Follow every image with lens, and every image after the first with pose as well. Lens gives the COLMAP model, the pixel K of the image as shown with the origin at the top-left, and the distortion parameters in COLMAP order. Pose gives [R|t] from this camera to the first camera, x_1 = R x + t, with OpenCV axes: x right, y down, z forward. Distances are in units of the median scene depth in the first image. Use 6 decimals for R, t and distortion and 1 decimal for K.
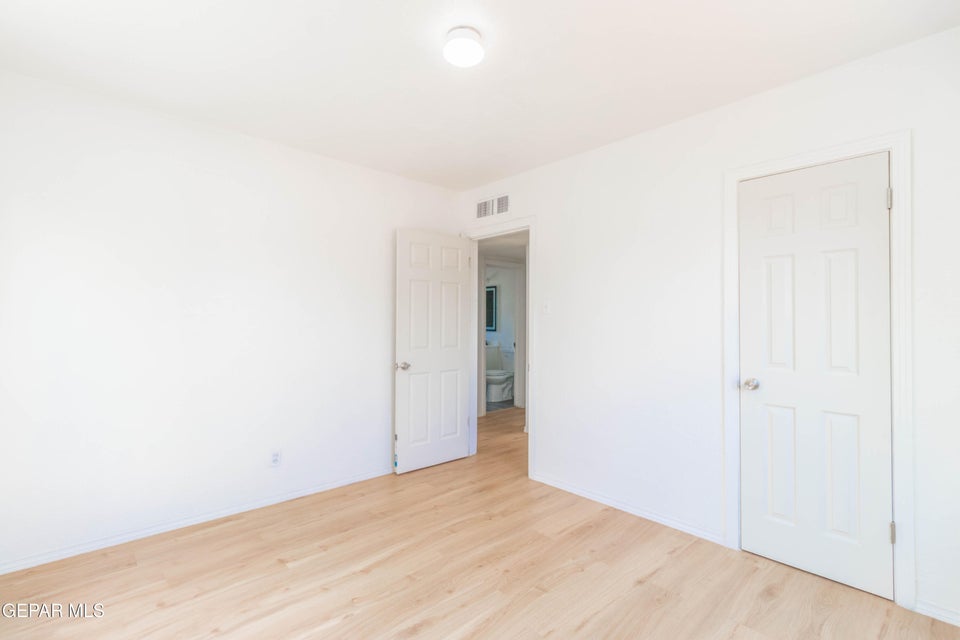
lens RADIAL K [[445.4, 0, 476.9], [0, 445.4, 317.6], [0, 0, 1]] dist [-0.001659, 0.000787]
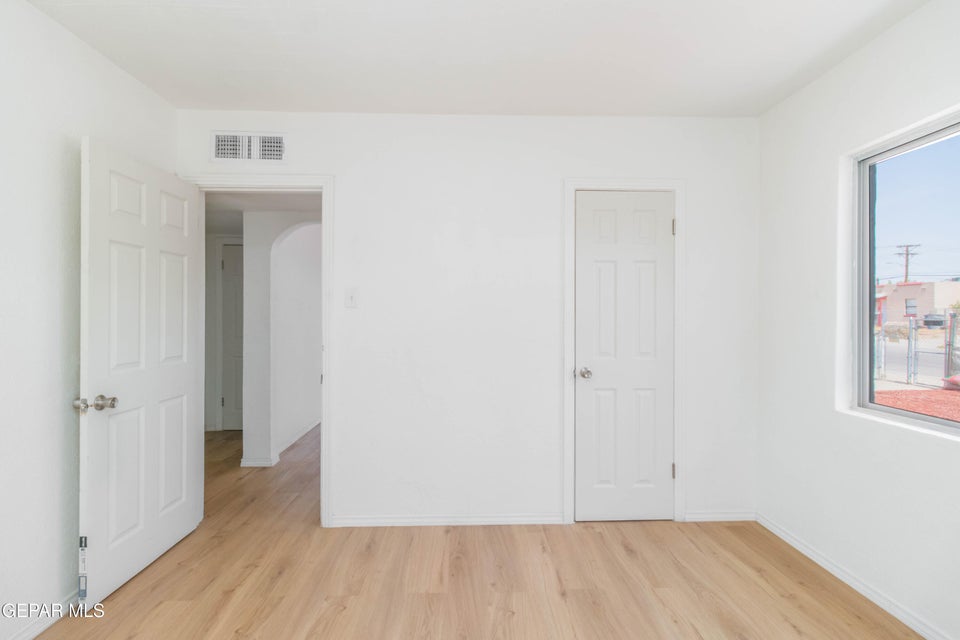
lens RADIAL K [[445.4, 0, 484.7], [0, 445.4, 320.7], [0, 0, 1]] dist [-0.001659, 0.000787]
pose [[0.644785, -0.008875, 0.764313, -0.322974], [-0.006723, 0.999828, 0.017281, -0.000226], [-0.764334, -0.016281, 0.644614, 0.372819]]
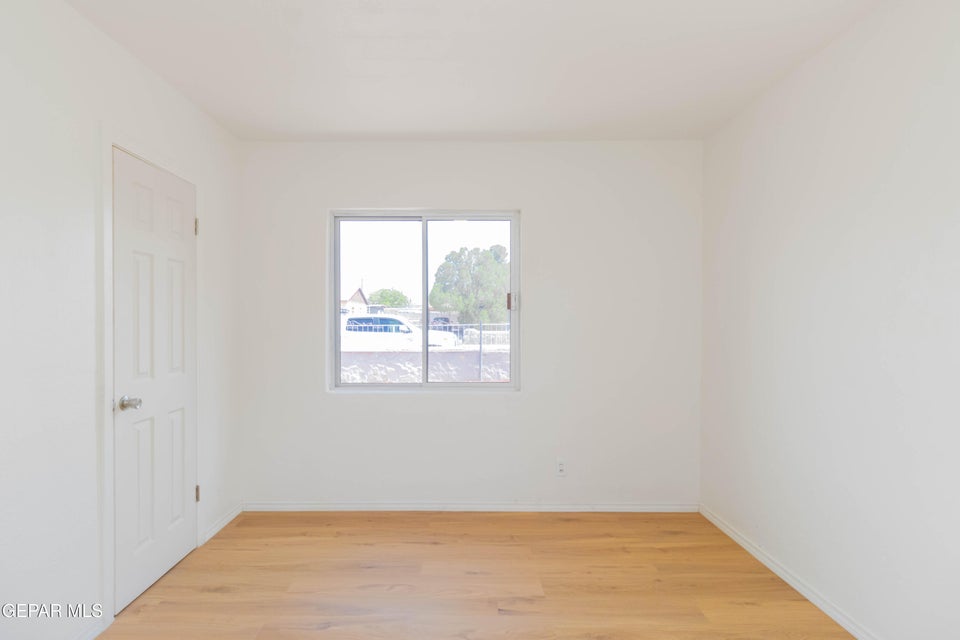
lens RADIAL K [[445.4, 0, 456.9], [0, 445.4, 330.3], [0, 0, 1]] dist [-0.001659, 0.000787]
pose [[-0.721217, -0.010619, 0.692628, -0.306971], [-0.007344, 0.999944, 0.007684, 0.003943], [-0.692671, 0.000456, -0.721254, 0.925135]]
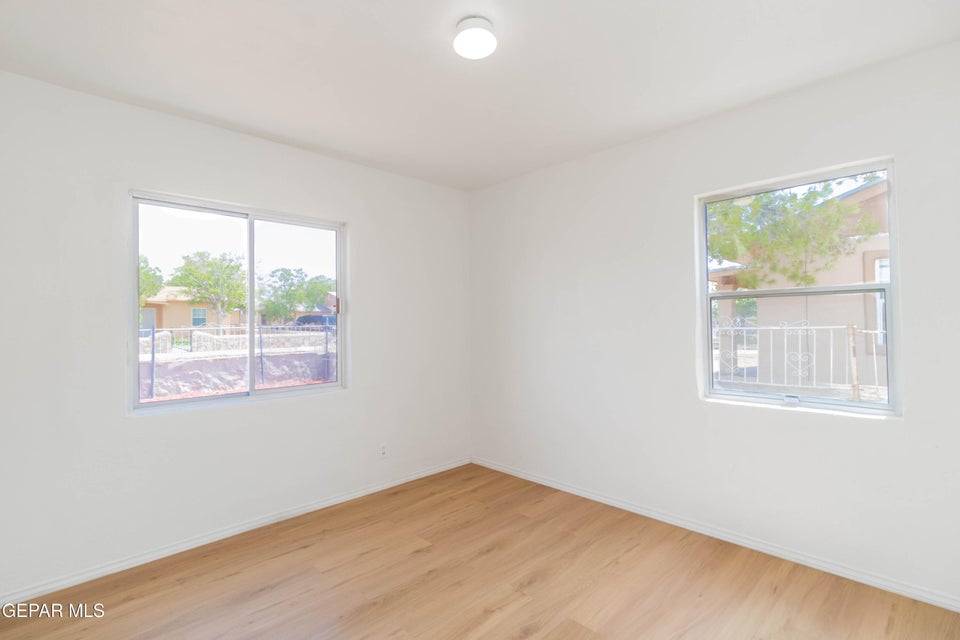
lens RADIAL K [[445.4, 0, 461.1], [0, 445.4, 319.2], [0, 0, 1]] dist [-0.001659, 0.000787]
pose [[-0.999874, 0.013191, 0.008833, -0.003536], [0.012995, 0.999675, -0.021927, 0.005746], [-0.009119, -0.021810, -0.999721, 1.196582]]
